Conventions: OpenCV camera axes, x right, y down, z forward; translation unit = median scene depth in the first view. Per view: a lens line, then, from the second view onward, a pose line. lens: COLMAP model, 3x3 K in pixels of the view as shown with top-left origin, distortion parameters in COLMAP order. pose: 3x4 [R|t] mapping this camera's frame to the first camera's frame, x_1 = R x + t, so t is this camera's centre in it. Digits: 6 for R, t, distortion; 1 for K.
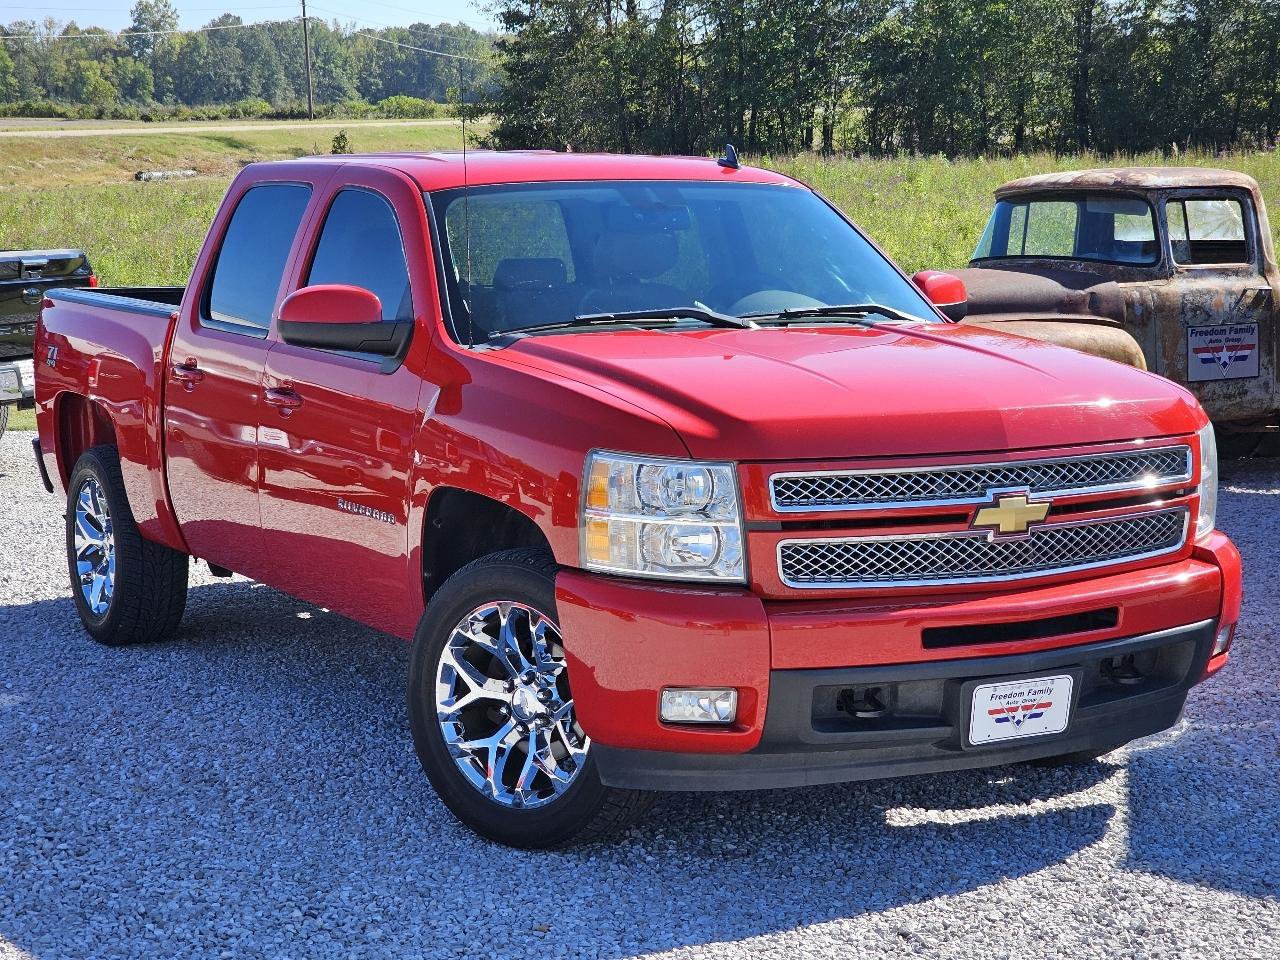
lens RADIAL K [[2358.6, 0, 599.2], [0, 2358.6, 478.0], [0, 0, 1]] dist [-0.437624, 5.395122]
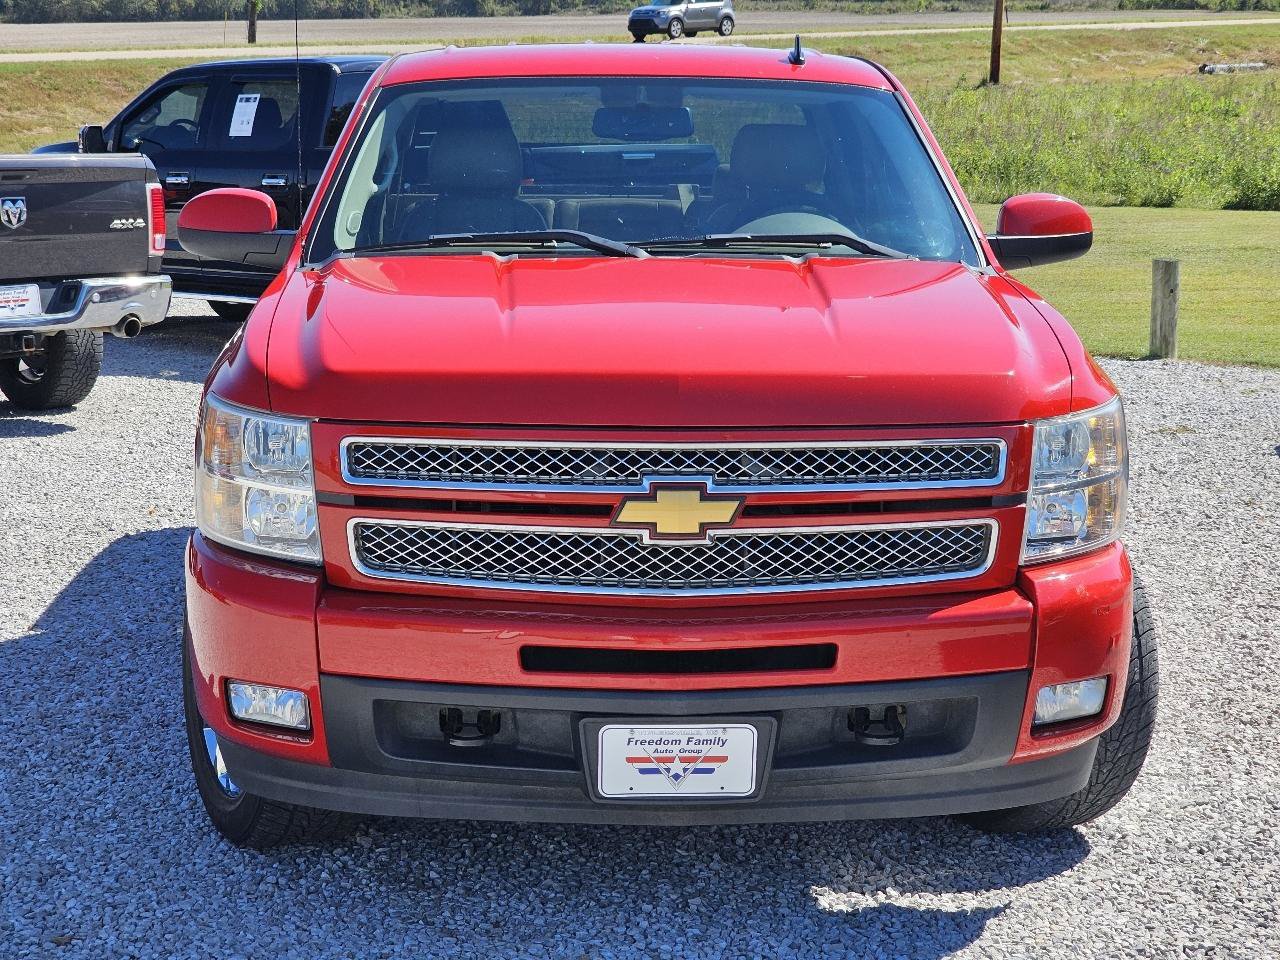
lens RADIAL K [[2405.4, 0, 640.0], [0, 2405.4, 480.0], [0, 0, 1]] dist [-0.085263, 0.383164]
pose [[0.900096, 0.082784, -0.427755, 0.504569], [-0.064775, 0.996298, 0.056515, -0.039203], [0.430850, -0.023161, 0.902126, 0.271647]]
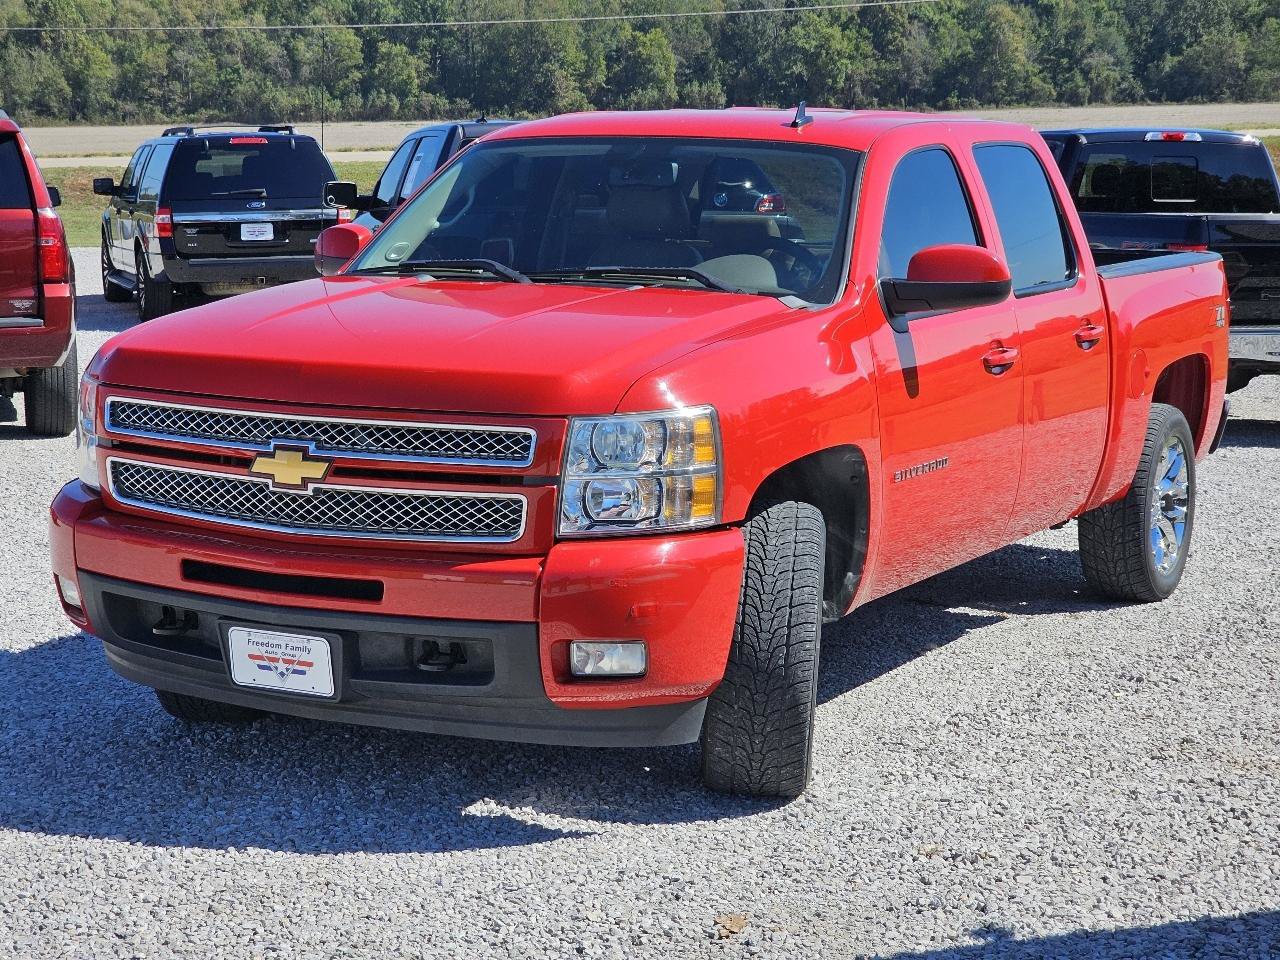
lens RADIAL K [[2358.6, 0, 599.2], [0, 2358.6, 478.0], [0, 0, 1]] dist [-0.437624, 5.395122]
pose [[0.561818, 0.127084, -0.817441, 1.069153], [-0.115411, 0.990507, 0.074670, -0.070101], [0.819171, 0.052391, 0.571151, 0.532577]]
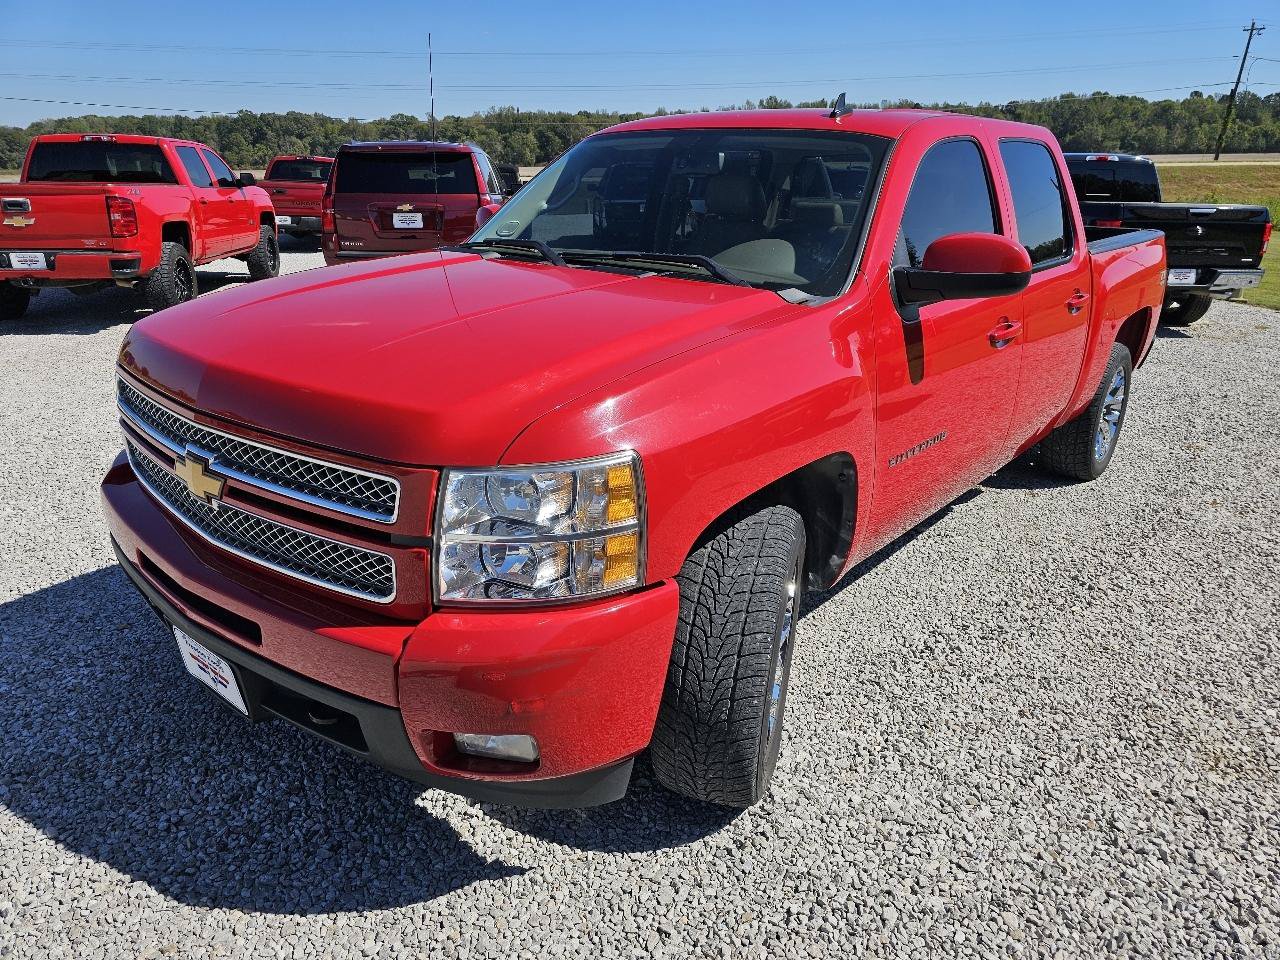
lens RADIAL K [[866.1, 0, 631.1], [0, 866.1, 473.6], [0, 0, 1]] dist [0.058305, -0.068058]
pose [[0.381581, 0.314549, -0.869169, 0.542700], [-0.129197, 0.949237, 0.286805, -0.108155], [0.915261, 0.002855, 0.402850, 1.013396]]
